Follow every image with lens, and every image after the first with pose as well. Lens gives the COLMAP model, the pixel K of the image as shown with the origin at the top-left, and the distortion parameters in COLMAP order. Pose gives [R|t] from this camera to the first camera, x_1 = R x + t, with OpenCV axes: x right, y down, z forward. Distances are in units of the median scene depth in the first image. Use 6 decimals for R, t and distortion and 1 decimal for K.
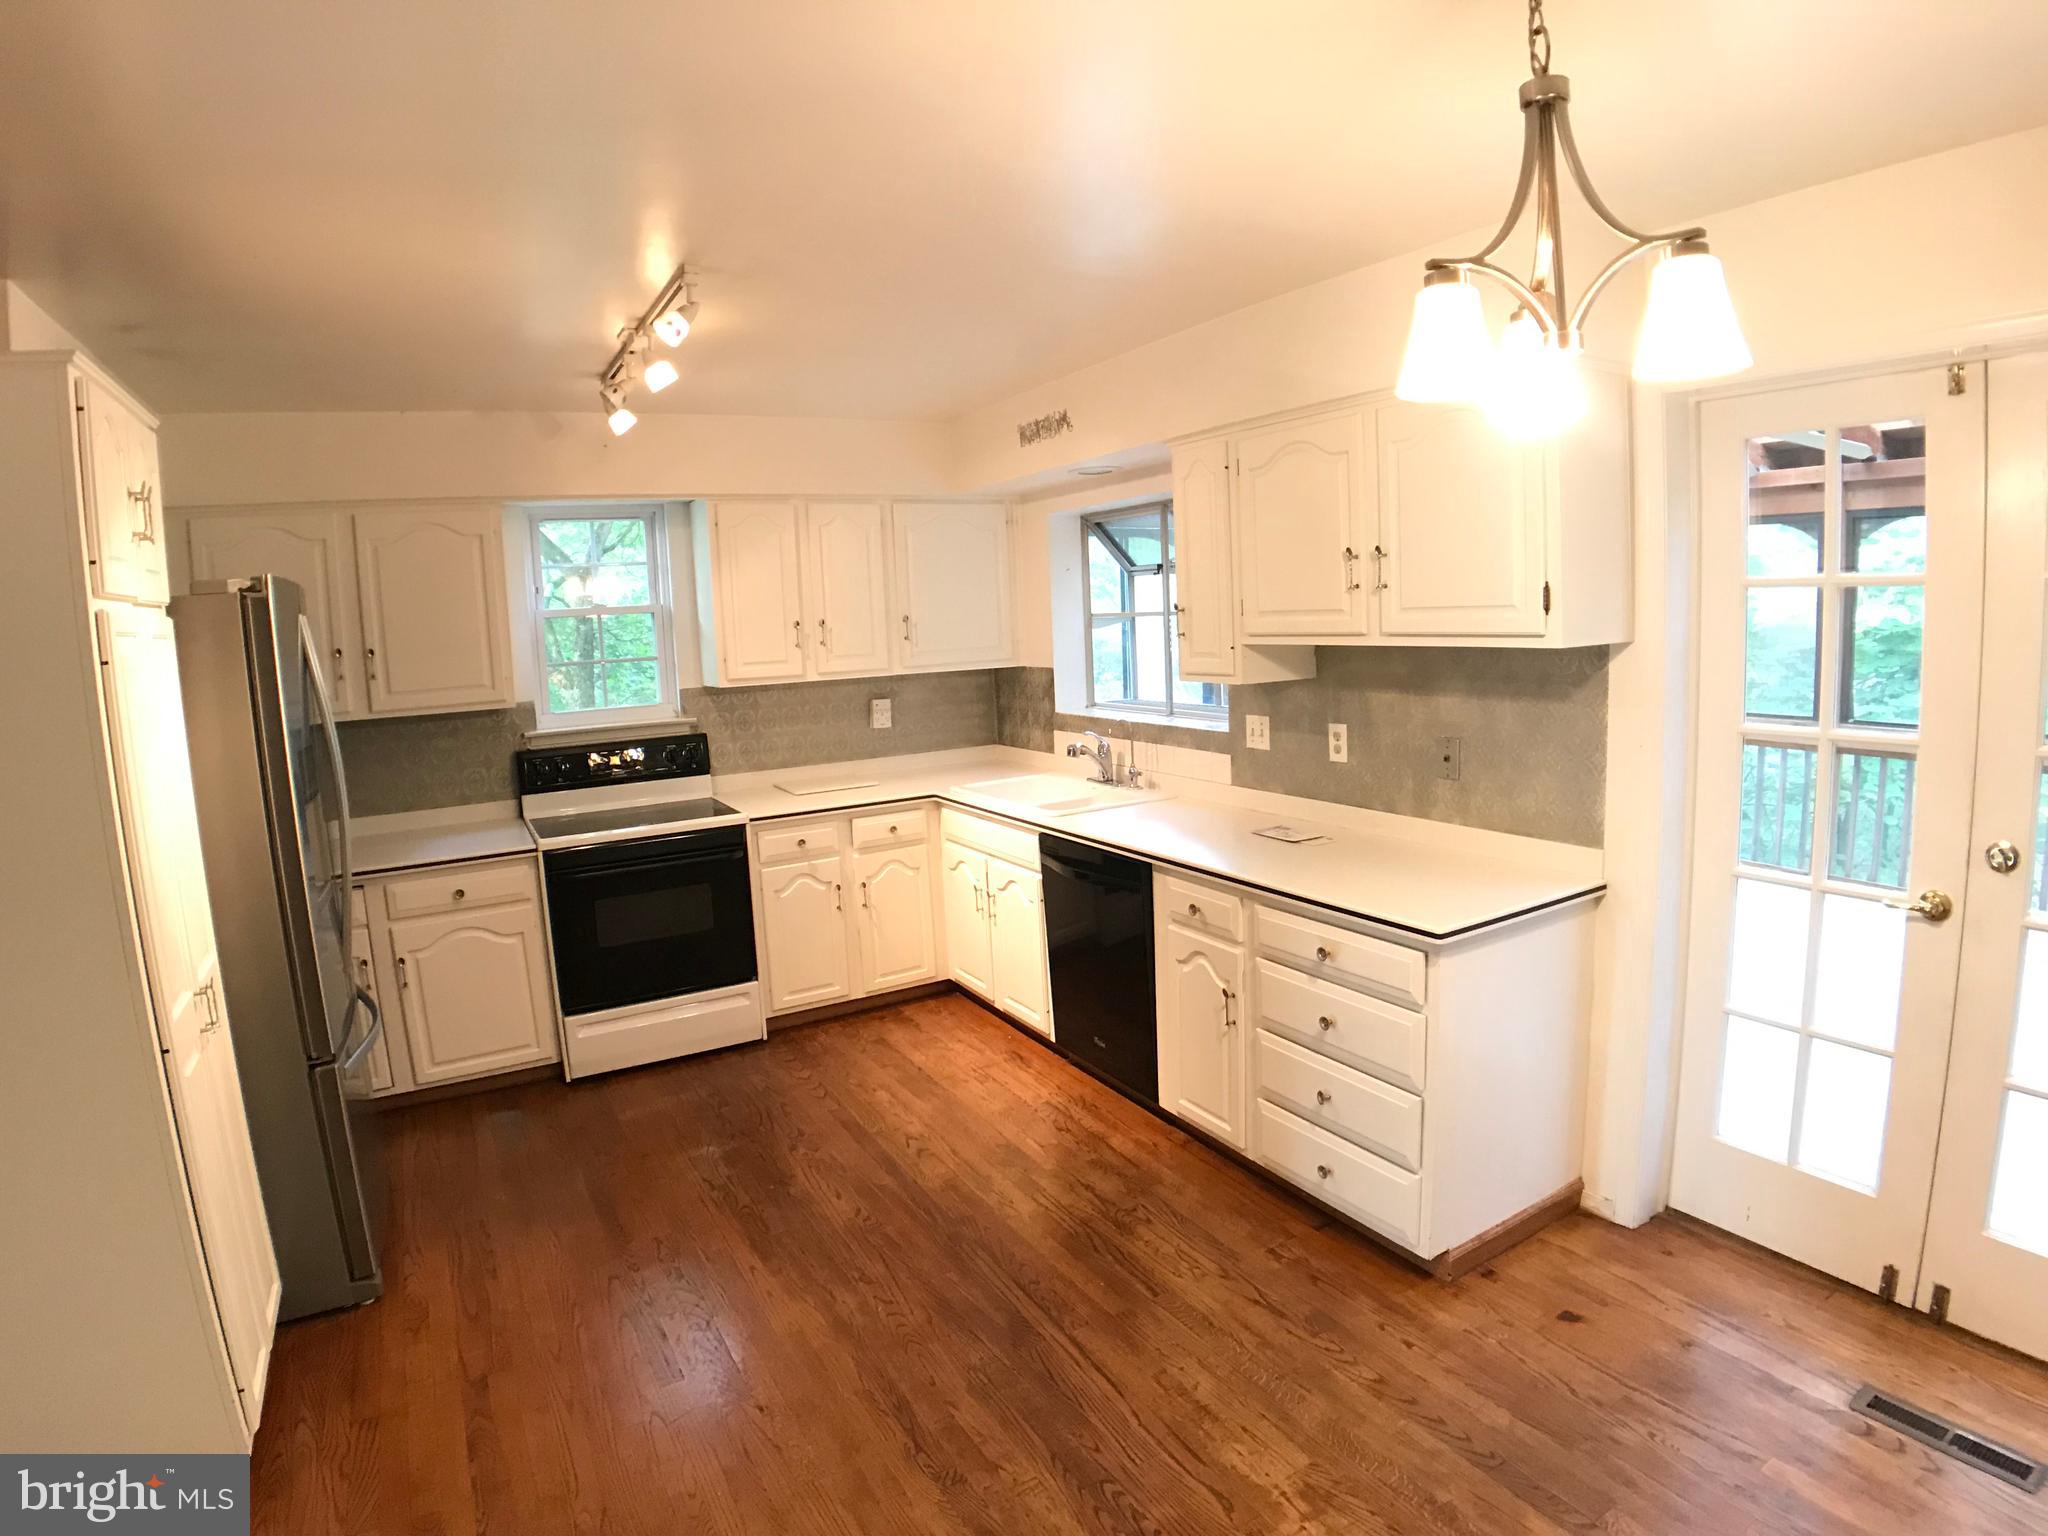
lens RADIAL K [[1109.7, 0, 1026.3], [0, 1109.7, 771.5], [0, 0, 1]] dist [-0.120444, 0.018015]
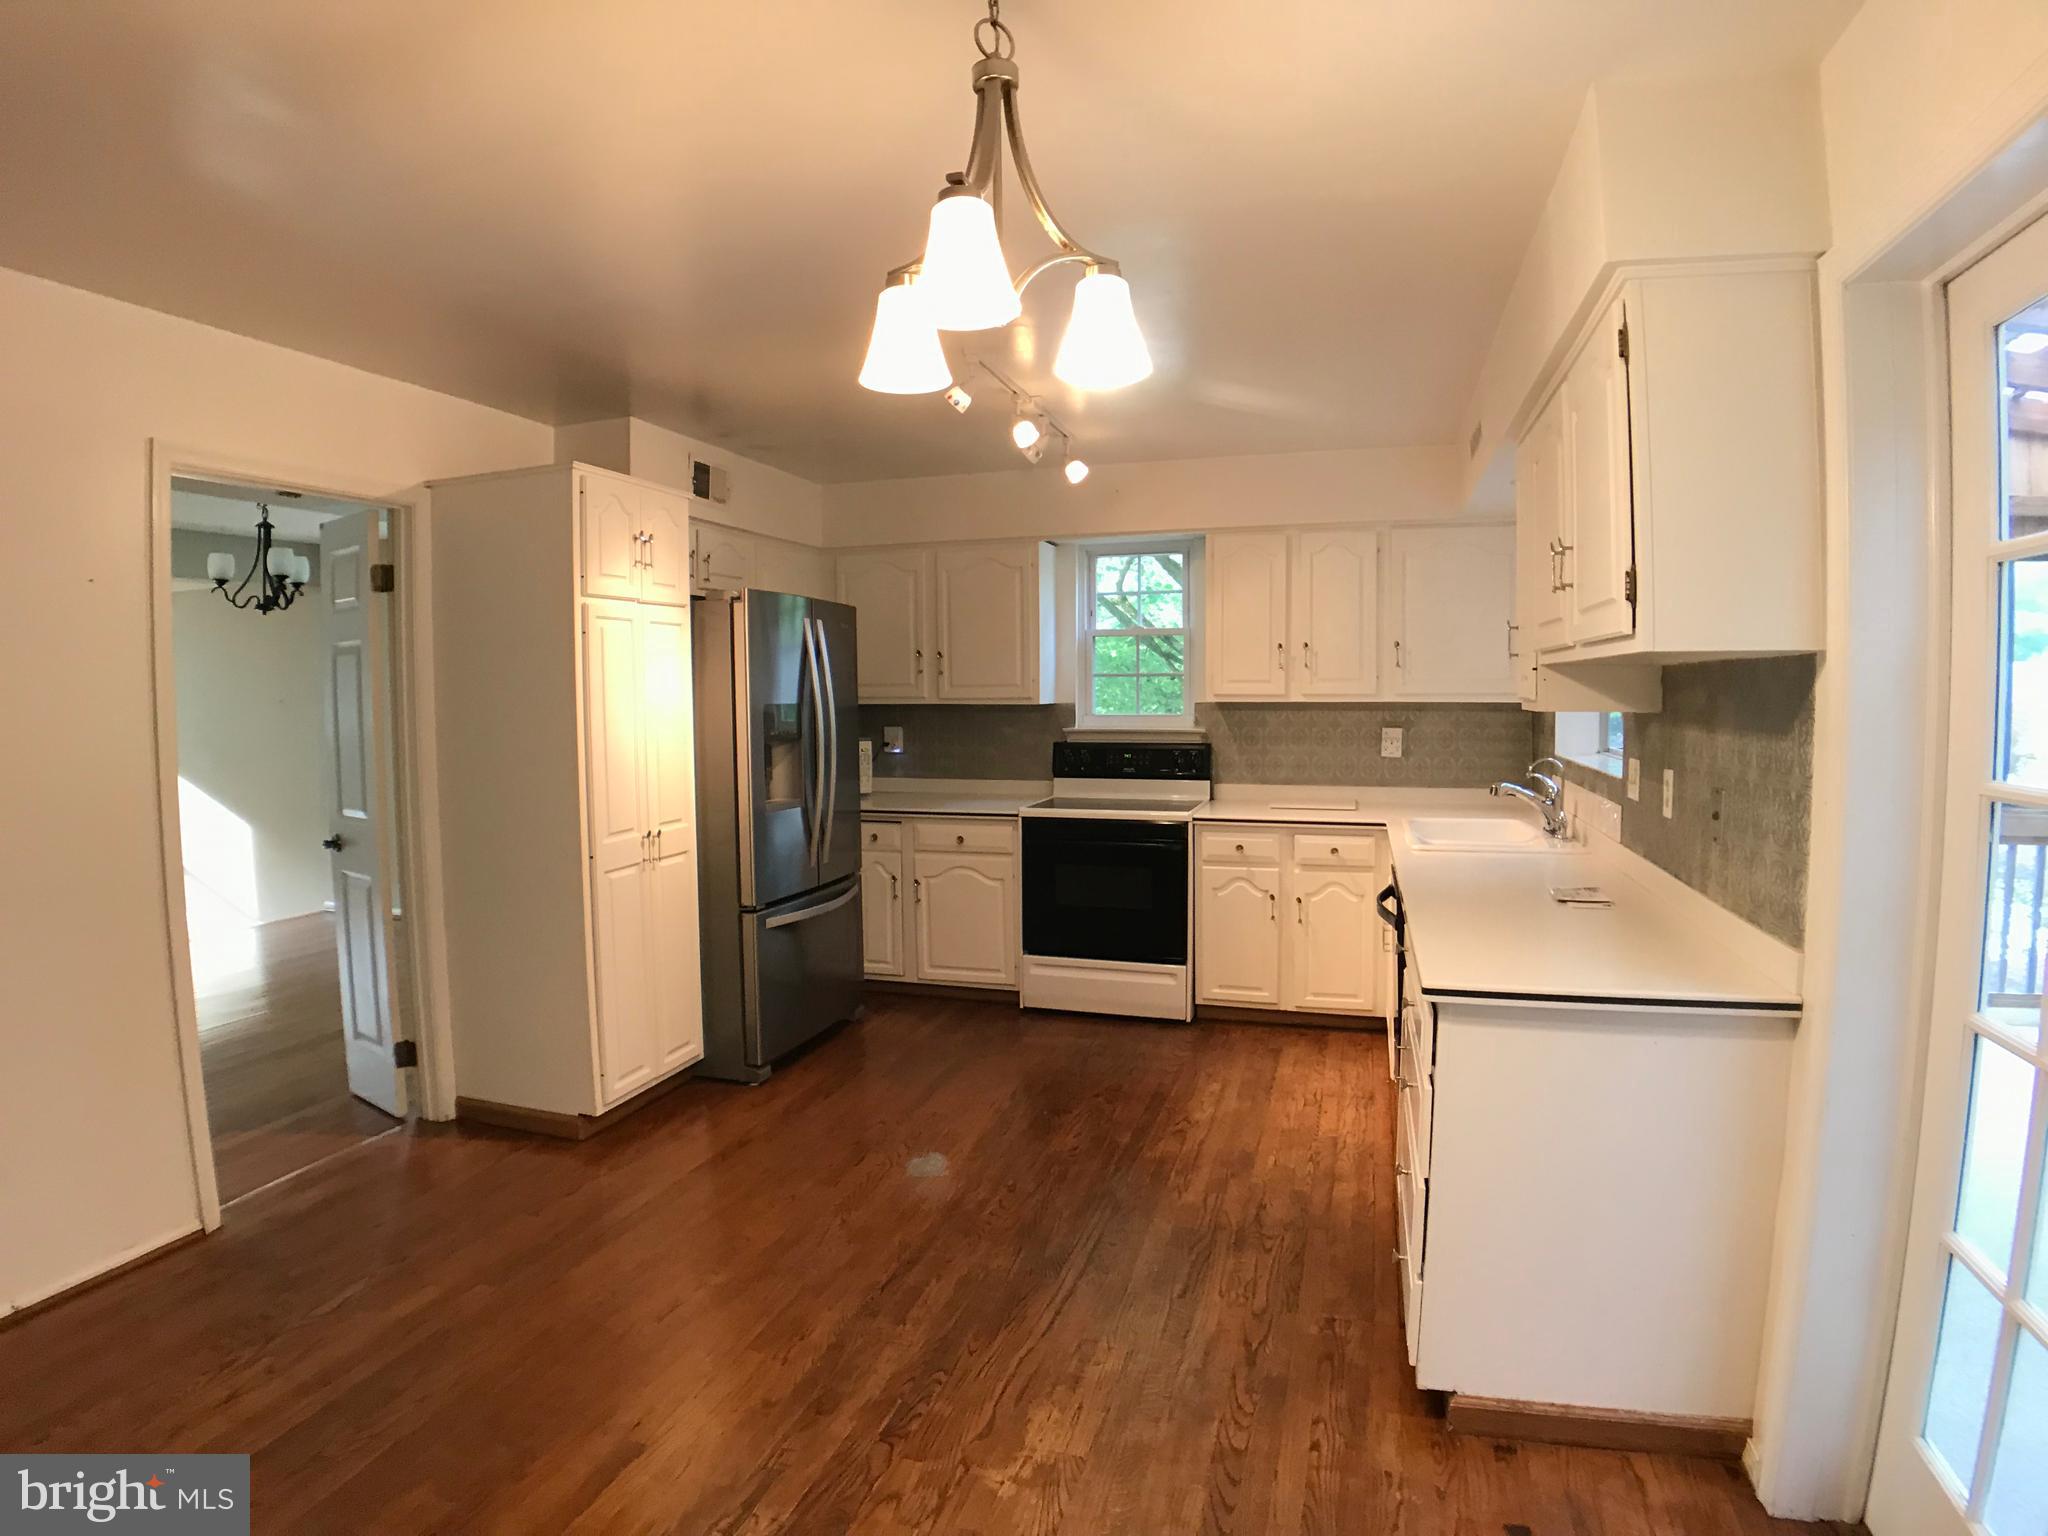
lens RADIAL K [[1109.7, 0, 1014.6], [0, 1109.7, 774.1], [0, 0, 1]] dist [-0.120444, 0.018015]
pose [[0.674373, 0.094031, -0.732379, 0.450273], [-0.127962, 0.991734, 0.009503, 0.012040], [0.727219, 0.087308, 0.680830, 0.111841]]
